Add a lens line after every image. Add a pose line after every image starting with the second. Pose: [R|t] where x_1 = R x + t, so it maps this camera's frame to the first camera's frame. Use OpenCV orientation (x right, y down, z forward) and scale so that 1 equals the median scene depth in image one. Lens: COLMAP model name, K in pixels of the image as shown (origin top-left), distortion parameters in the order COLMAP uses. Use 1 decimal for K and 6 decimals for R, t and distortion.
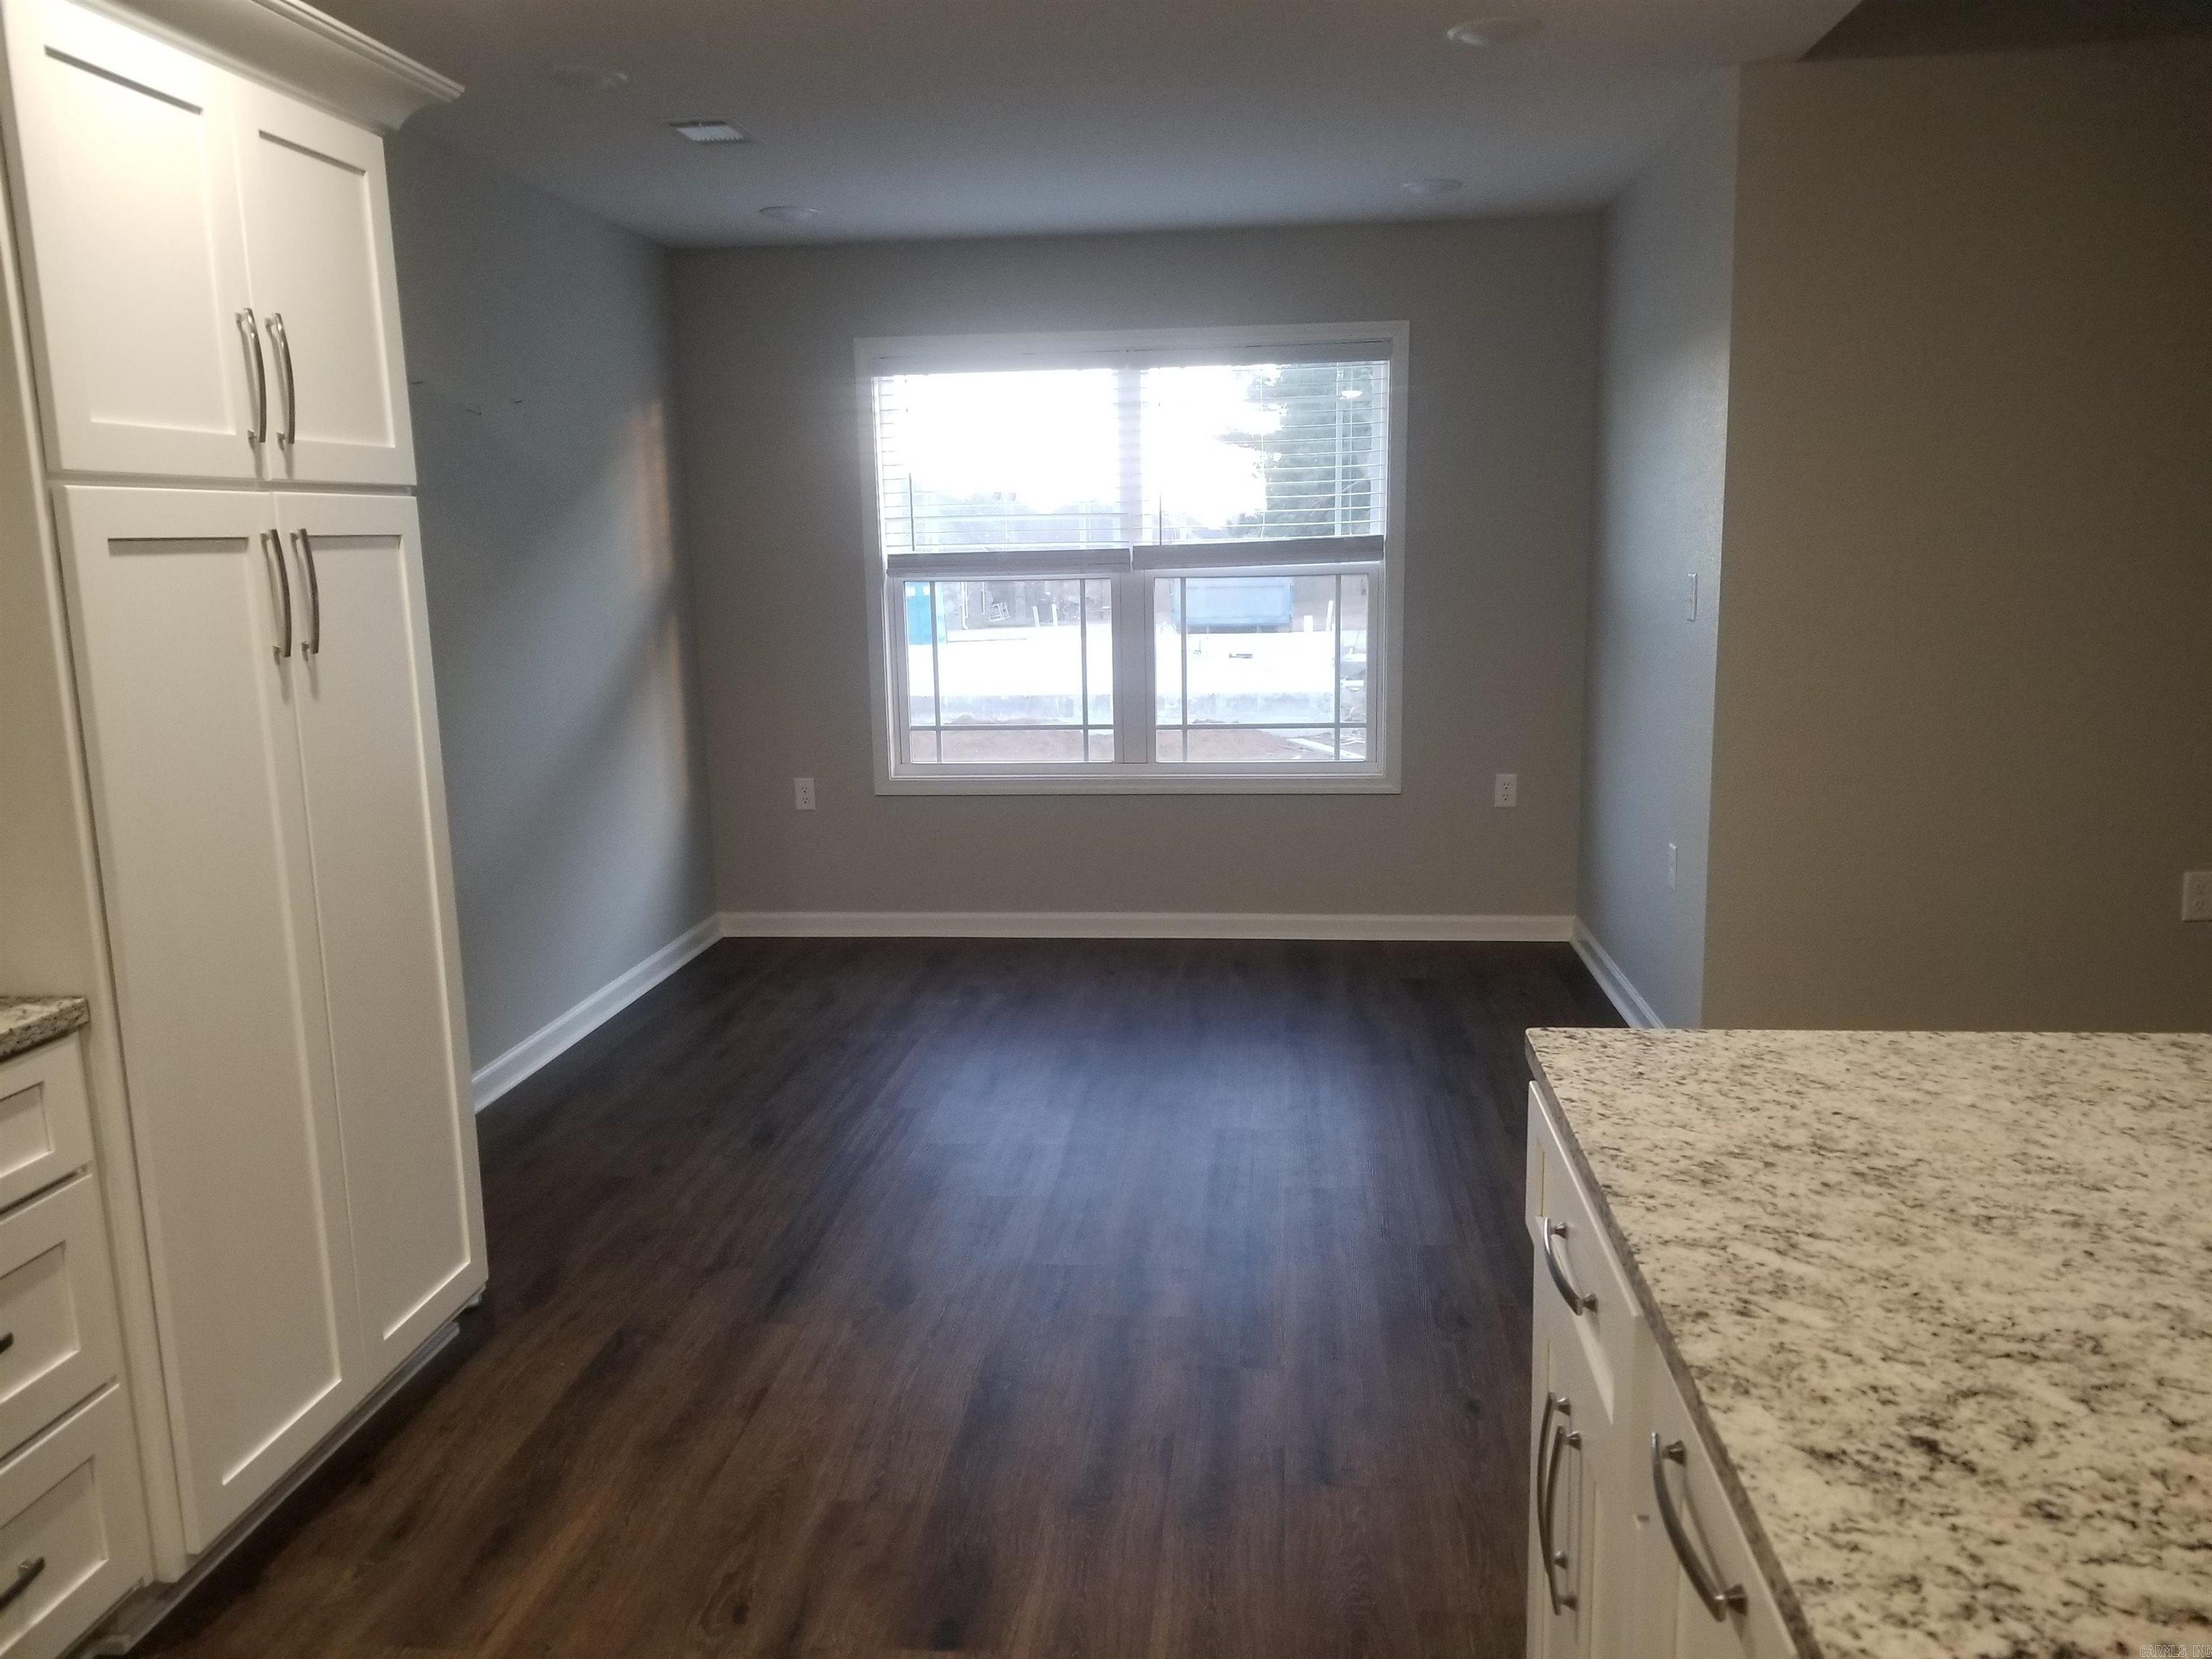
lens RADIAL K [[1739.3, 0, 1114.7], [0, 1739.3, 835.3], [0, 0, 1]] dist [0.077480, 0.001583]
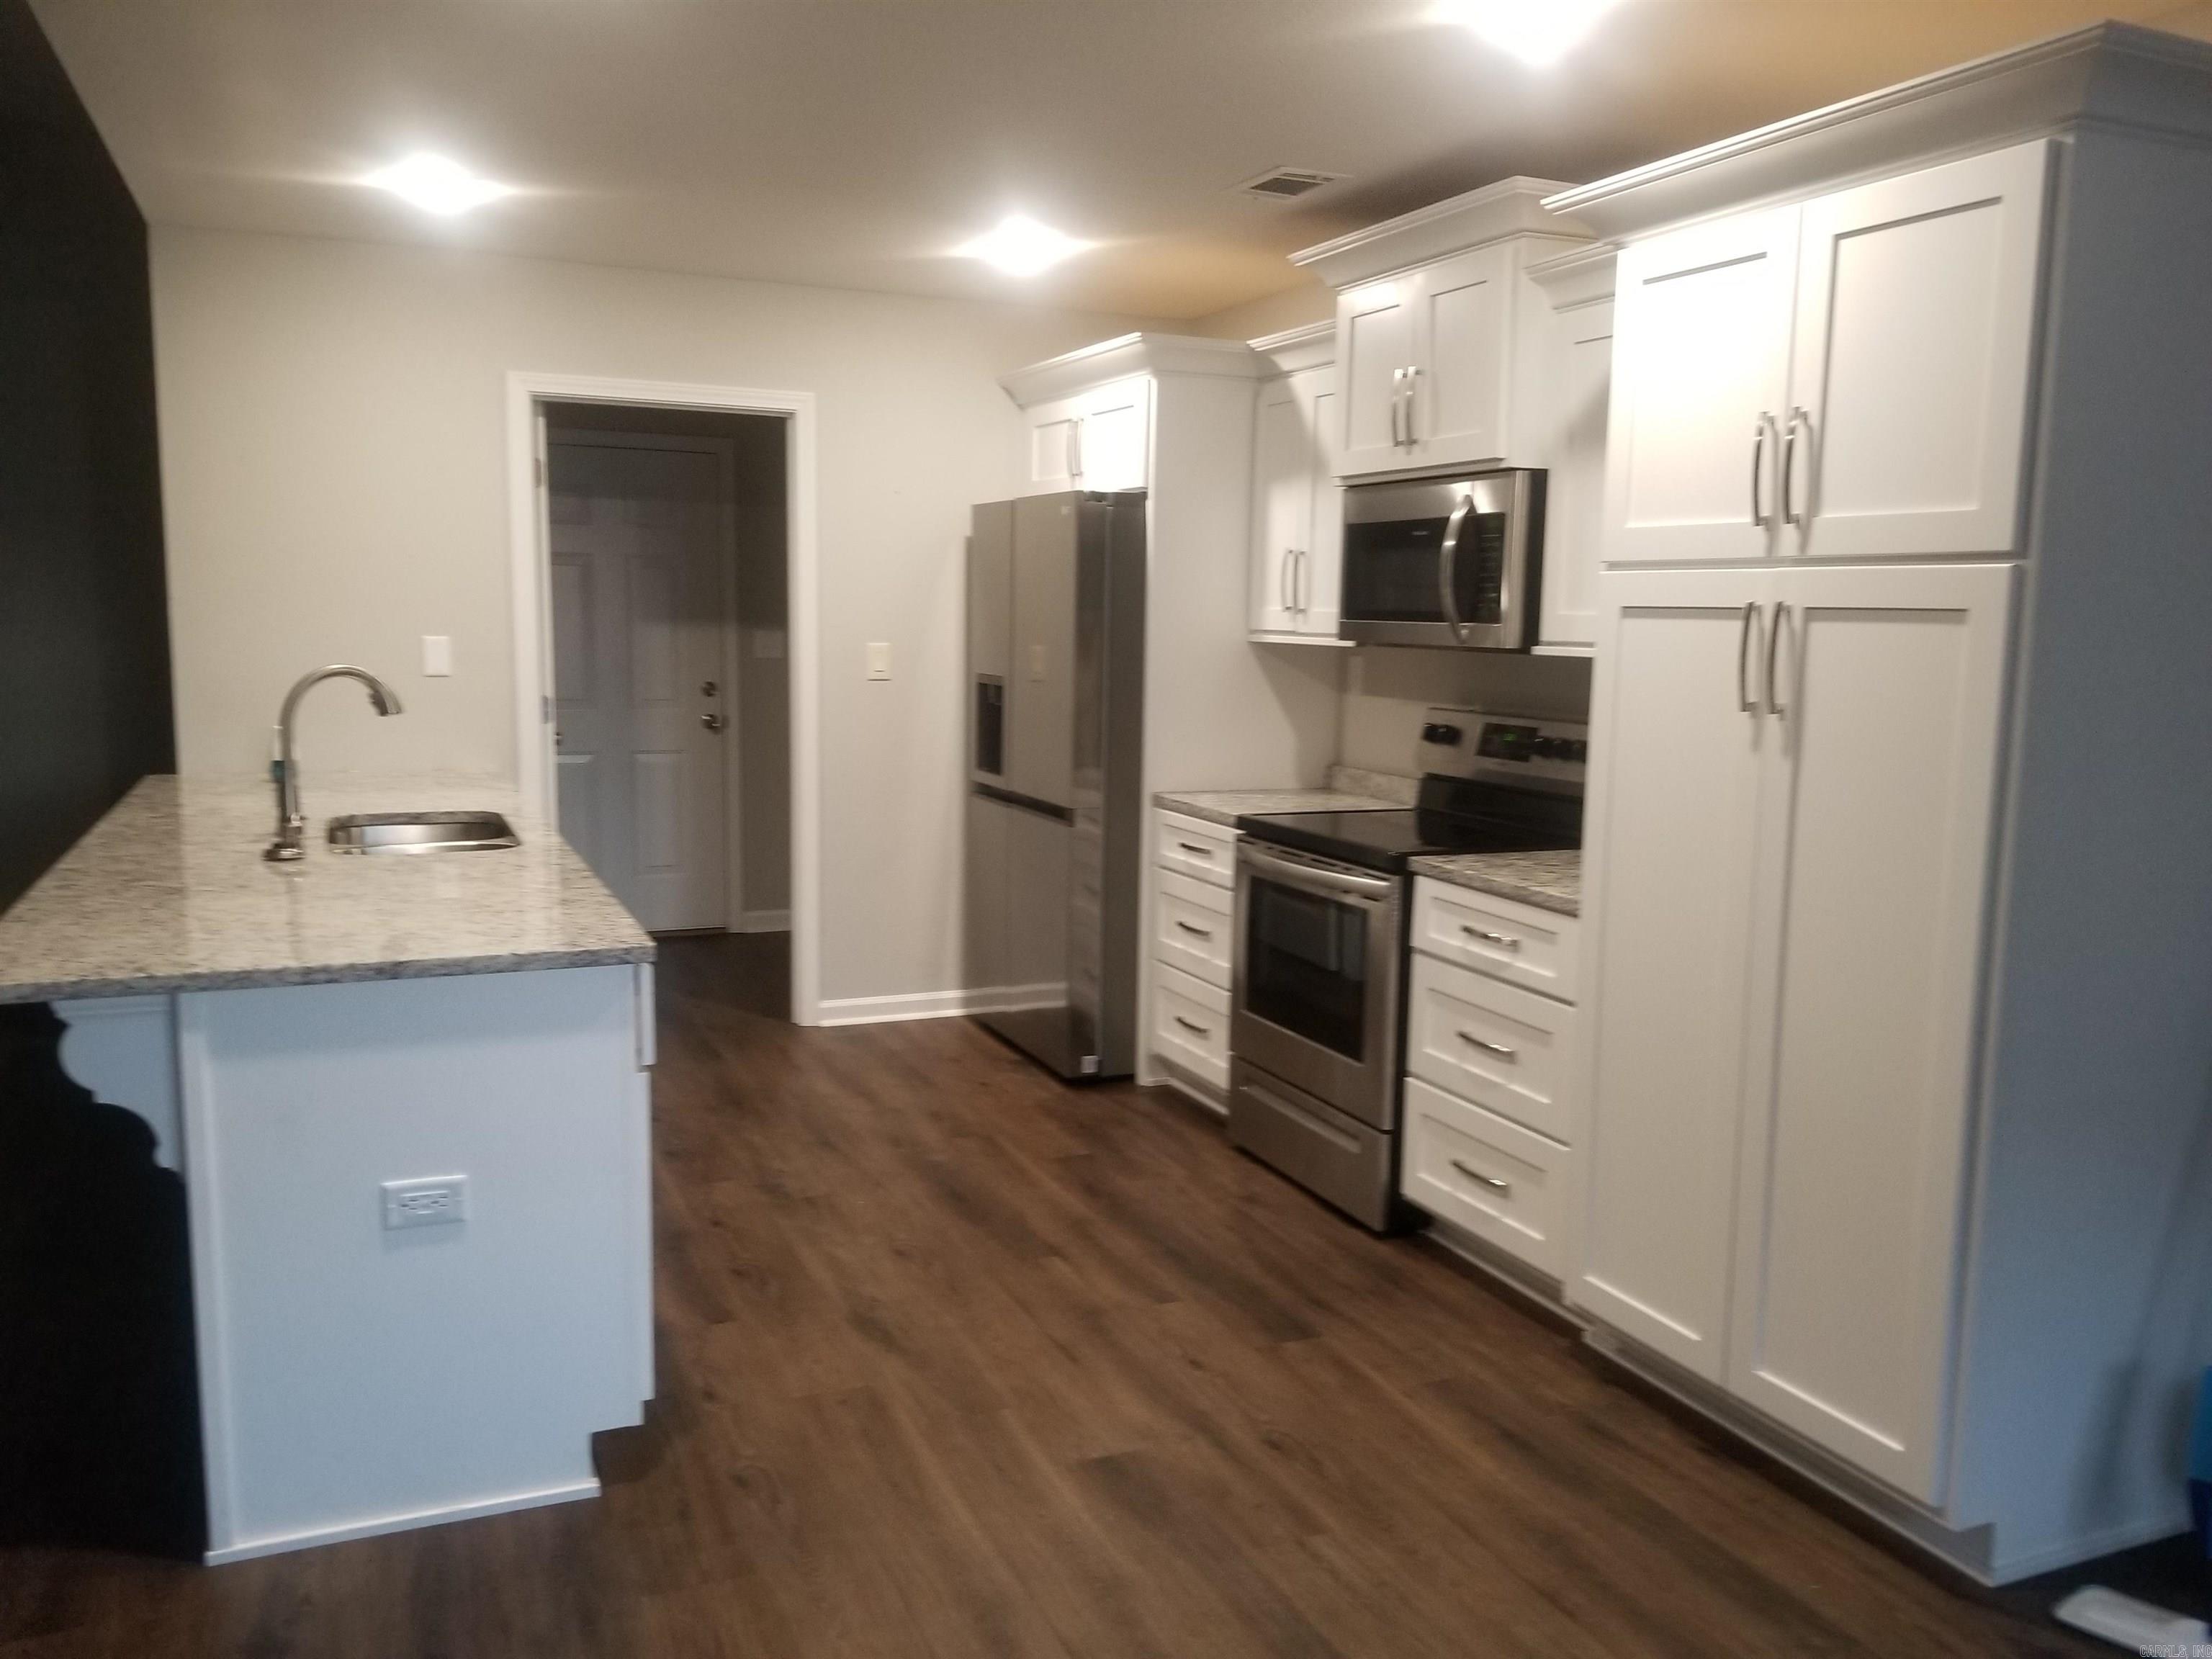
lens RADIAL K [[1739.3, 0, 1102.6], [0, 1739.3, 832.2], [0, 0, 1]] dist [0.077480, 0.001583]
pose [[-0.868777, 0.070538, -0.490154, 0.458295], [-0.085653, 0.953480, 0.289032, -0.319171], [0.487740, 0.293087, -0.822320, 1.755213]]
